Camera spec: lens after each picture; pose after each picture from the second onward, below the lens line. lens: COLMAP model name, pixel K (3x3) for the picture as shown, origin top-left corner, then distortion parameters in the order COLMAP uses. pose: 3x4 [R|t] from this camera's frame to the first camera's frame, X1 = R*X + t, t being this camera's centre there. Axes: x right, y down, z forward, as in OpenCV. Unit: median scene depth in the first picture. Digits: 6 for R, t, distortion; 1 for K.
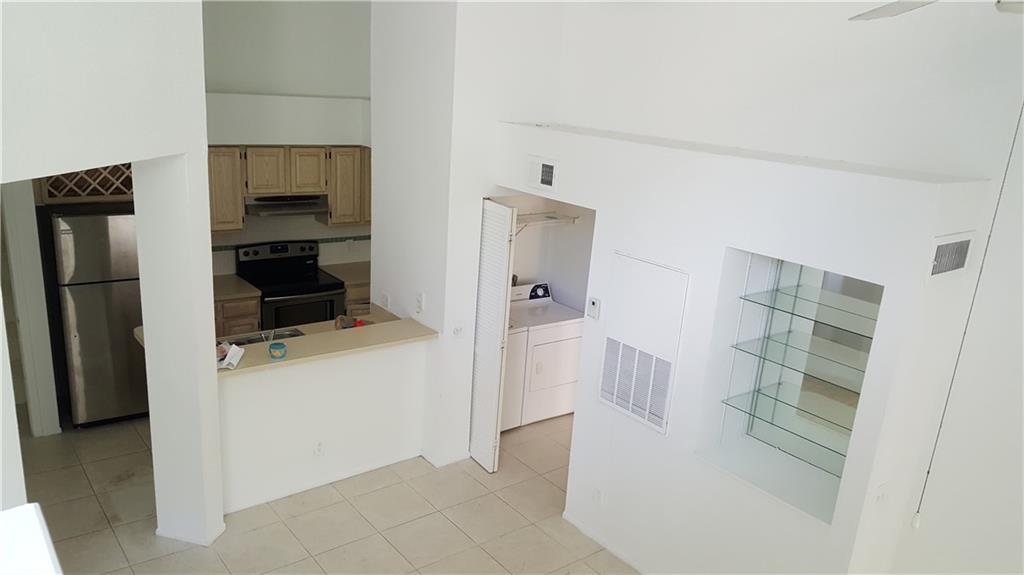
lens RADIAL K [[755.9, 0, 512.1], [0, 755.9, 303.3], [0, 0, 1]] dist [0.033785, -0.002259]
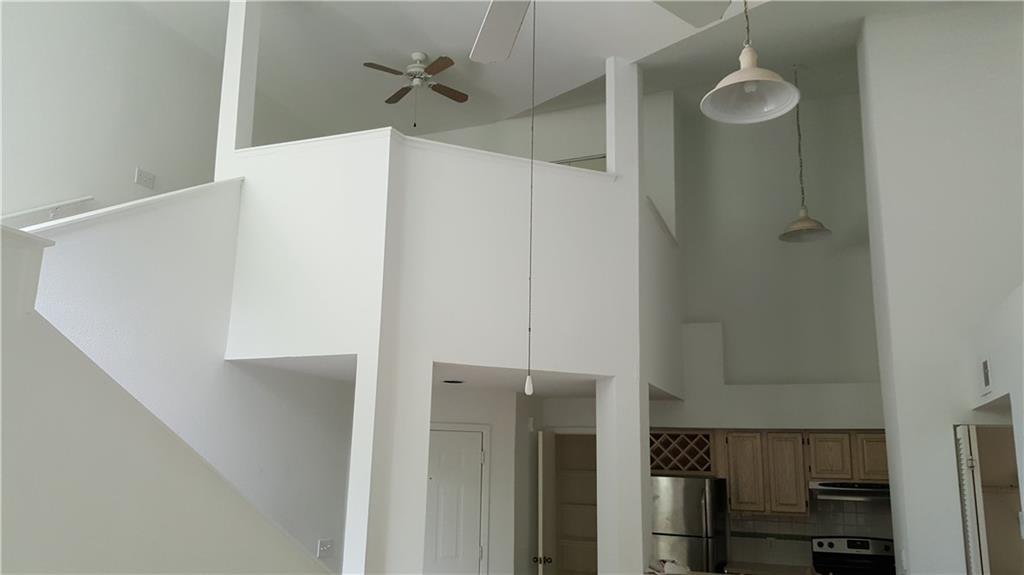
lens RADIAL K [[761.0, 0, 479.3], [0, 761.0, 330.7], [0, 0, 1]] dist [0.030036, -0.007259]
pose [[0.467662, -0.215433, -0.857252, 0.371195], [-0.248937, 0.898485, -0.361600, 0.161999], [0.848129, 0.382508, 0.366558, 0.160804]]
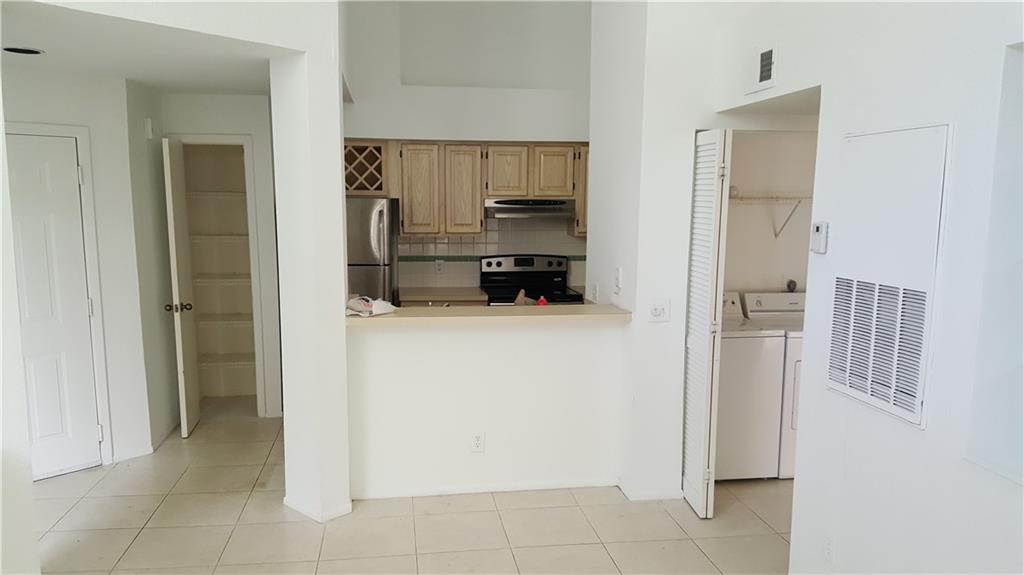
lens RADIAL K [[752.4, 0, 485.6], [0, 752.4, 317.1], [0, 0, 1]] dist [0.043837, -0.001969]
pose [[0.852654, 0.014645, -0.522271, 0.142311], [-0.097915, 0.986375, -0.132198, 0.129125], [0.513219, 0.163857, 0.842471, 0.229027]]
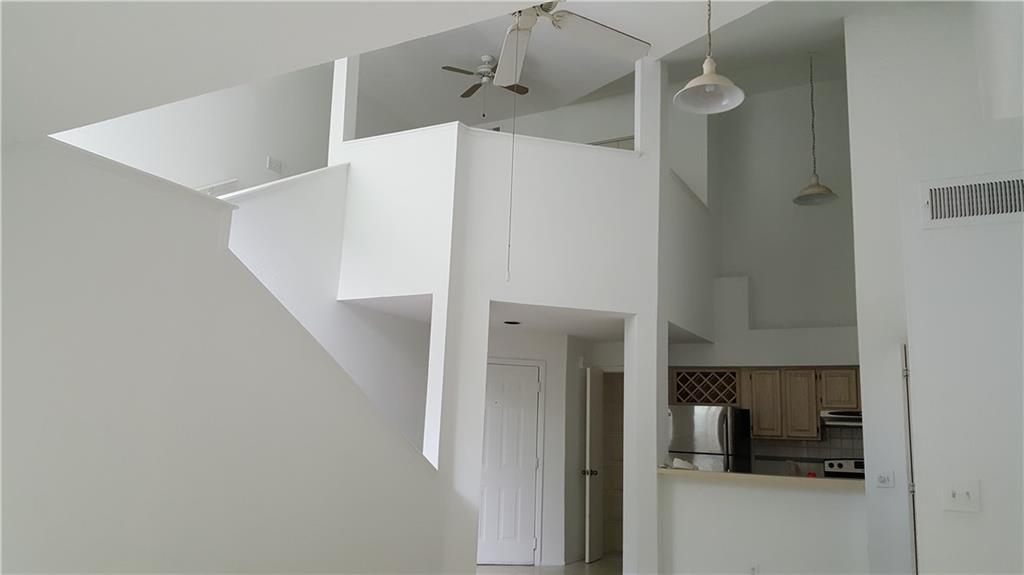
lens RADIAL K [[752.4, 0, 485.6], [0, 752.4, 317.1], [0, 0, 1]] dist [0.043837, -0.001969]
pose [[0.364997, -0.204297, -0.908317, 0.572102], [-0.286765, 0.903523, -0.318452, 0.258539], [0.885744, 0.376707, 0.271198, 0.148583]]
